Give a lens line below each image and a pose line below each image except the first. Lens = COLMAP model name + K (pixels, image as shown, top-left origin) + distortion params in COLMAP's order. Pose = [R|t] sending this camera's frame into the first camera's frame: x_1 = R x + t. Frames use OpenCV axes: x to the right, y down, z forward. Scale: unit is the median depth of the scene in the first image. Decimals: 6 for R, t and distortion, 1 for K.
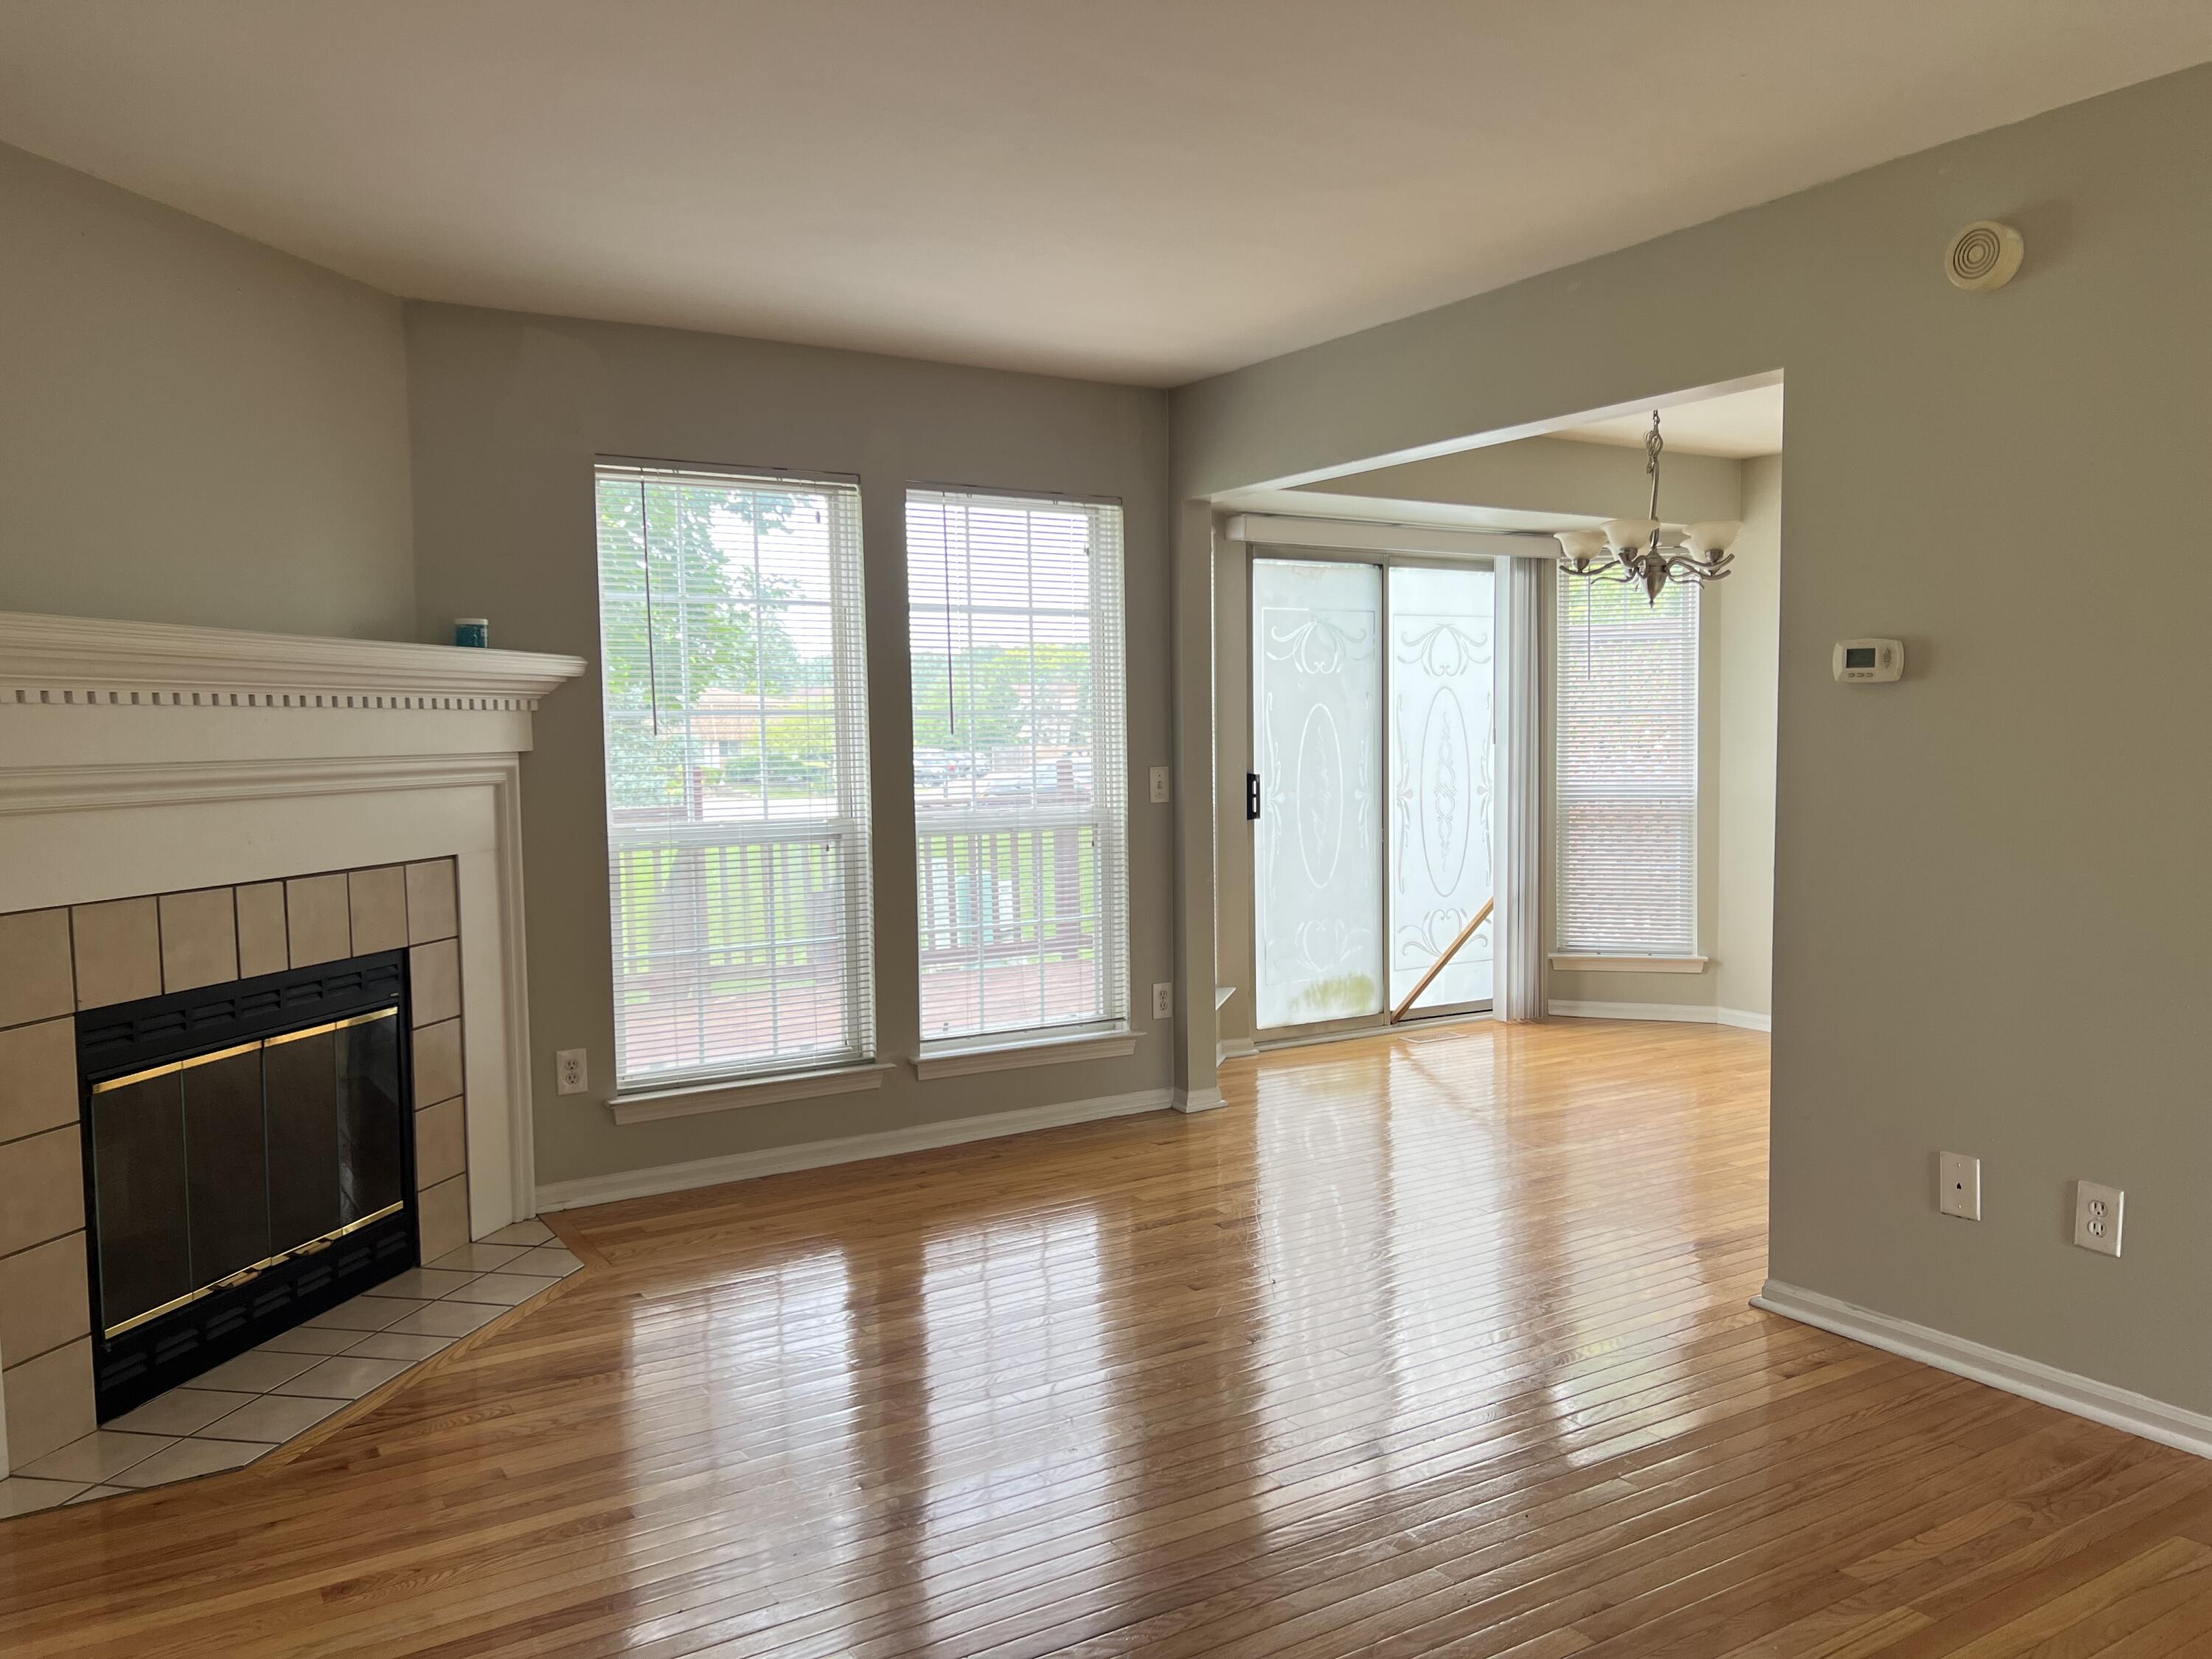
lens RADIAL K [[1670.8, 0, 1106.4], [0, 1670.8, 818.8], [0, 0, 1]] dist [0.049411, -0.055812]
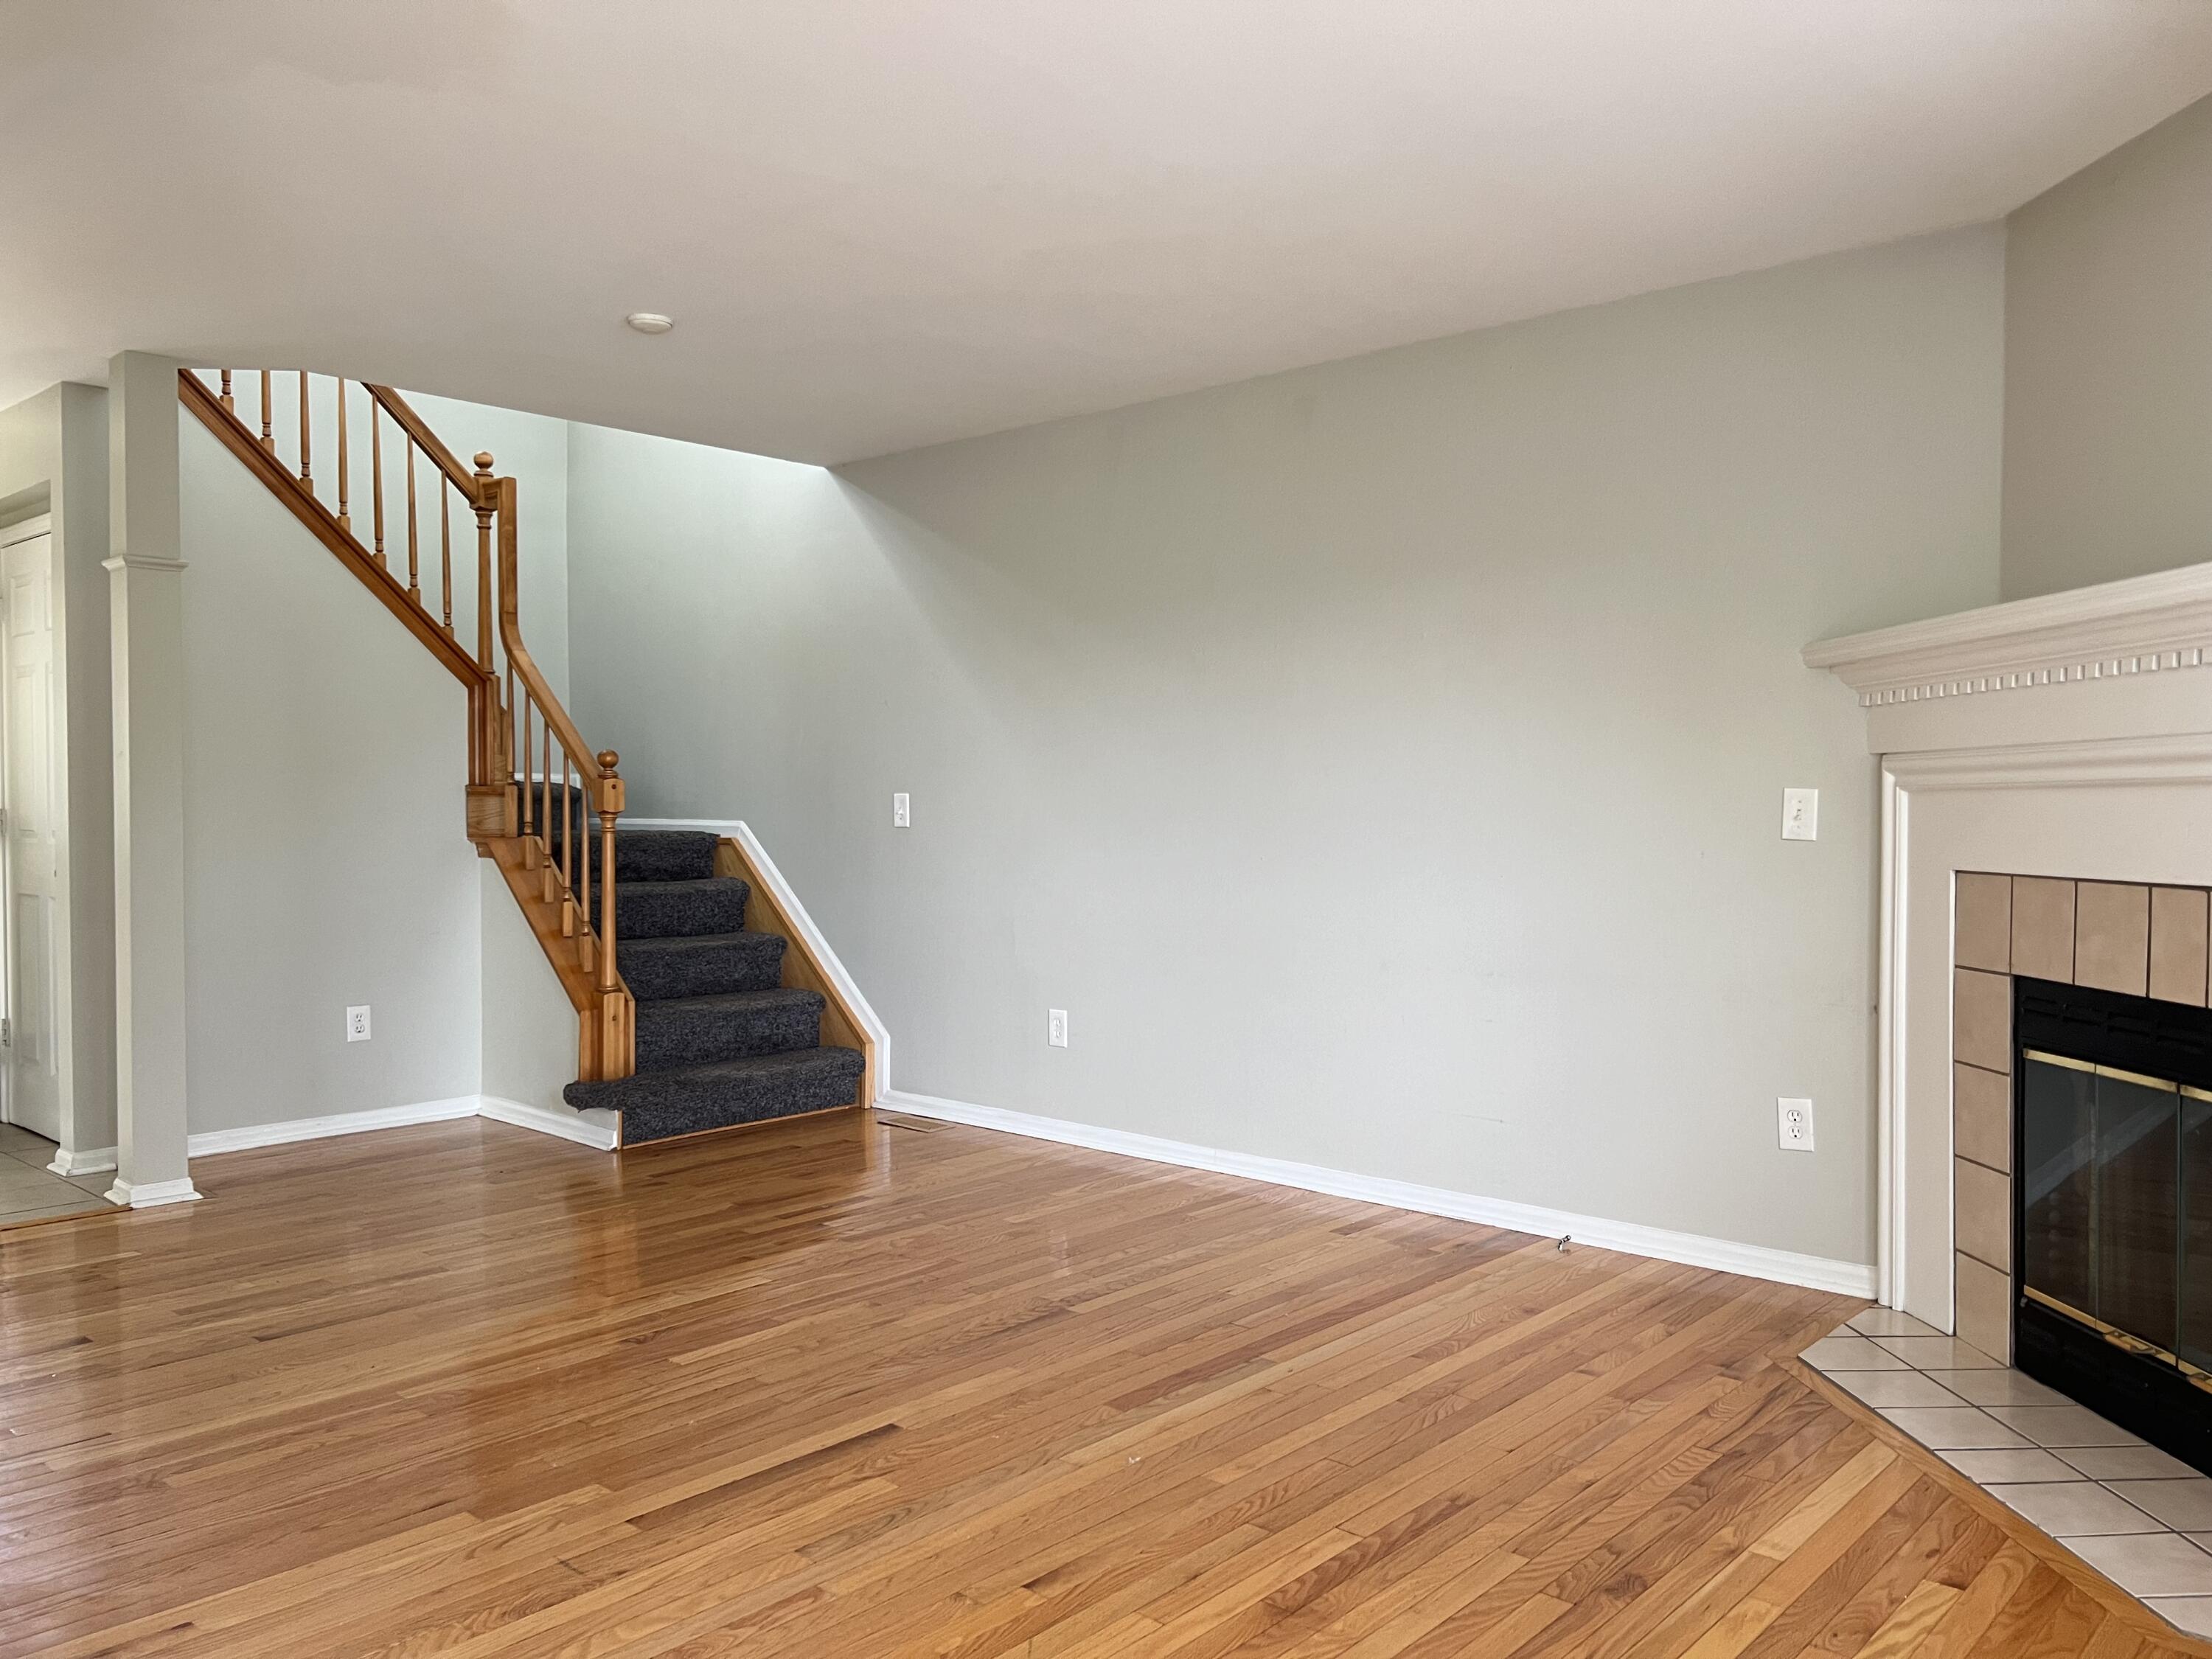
lens RADIAL K [[1670.8, 0, 1106.4], [0, 1670.8, 818.8], [0, 0, 1]] dist [0.049411, -0.055812]
pose [[-0.960258, 0.011119, -0.278892, 0.237604], [-0.006927, 0.997949, 0.063636, -0.047829], [0.279028, 0.063038, -0.958212, 1.782663]]
